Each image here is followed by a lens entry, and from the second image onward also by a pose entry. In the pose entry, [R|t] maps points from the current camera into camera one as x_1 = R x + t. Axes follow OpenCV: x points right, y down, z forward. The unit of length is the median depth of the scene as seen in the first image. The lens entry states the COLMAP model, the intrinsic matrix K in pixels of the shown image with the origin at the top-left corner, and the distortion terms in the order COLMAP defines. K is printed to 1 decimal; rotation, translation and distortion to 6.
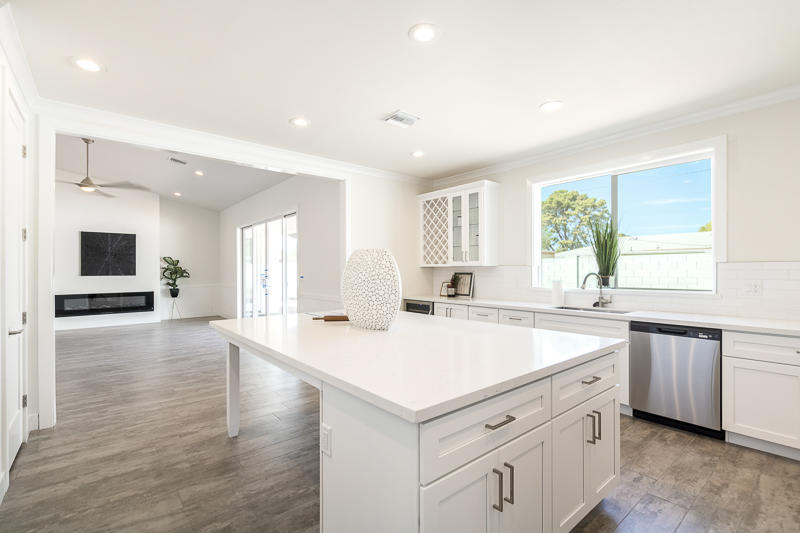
lens RADIAL K [[365.7, 0, 400.0], [0, 365.7, 266.5], [0, 0, 1]] dist [-0.000235, -0.000315]
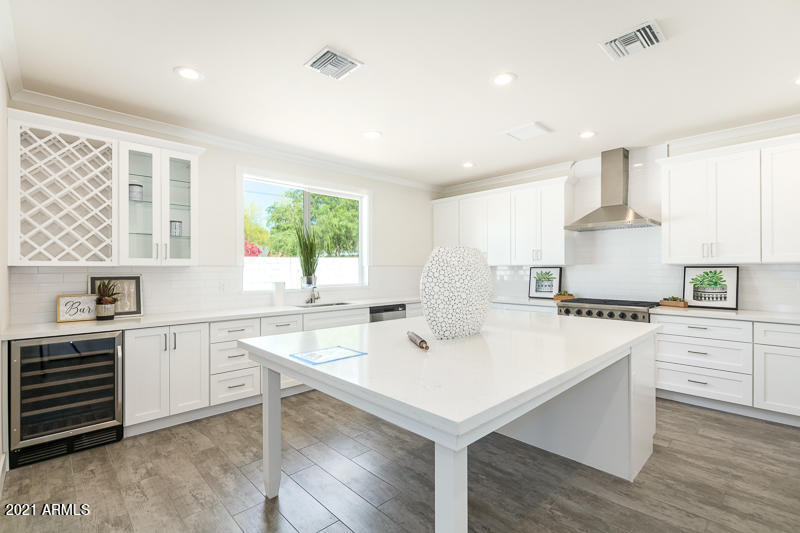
lens RADIAL K [[367.8, 0, 397.0], [0, 367.8, 269.8], [0, 0, 1]] dist [0.000671, -0.001847]
pose [[-0.062678, 0.004926, 0.998022, -0.483172], [0.000604, 0.999988, -0.004898, 0.008820], [-0.998034, 0.000295, -0.062681, 0.611327]]
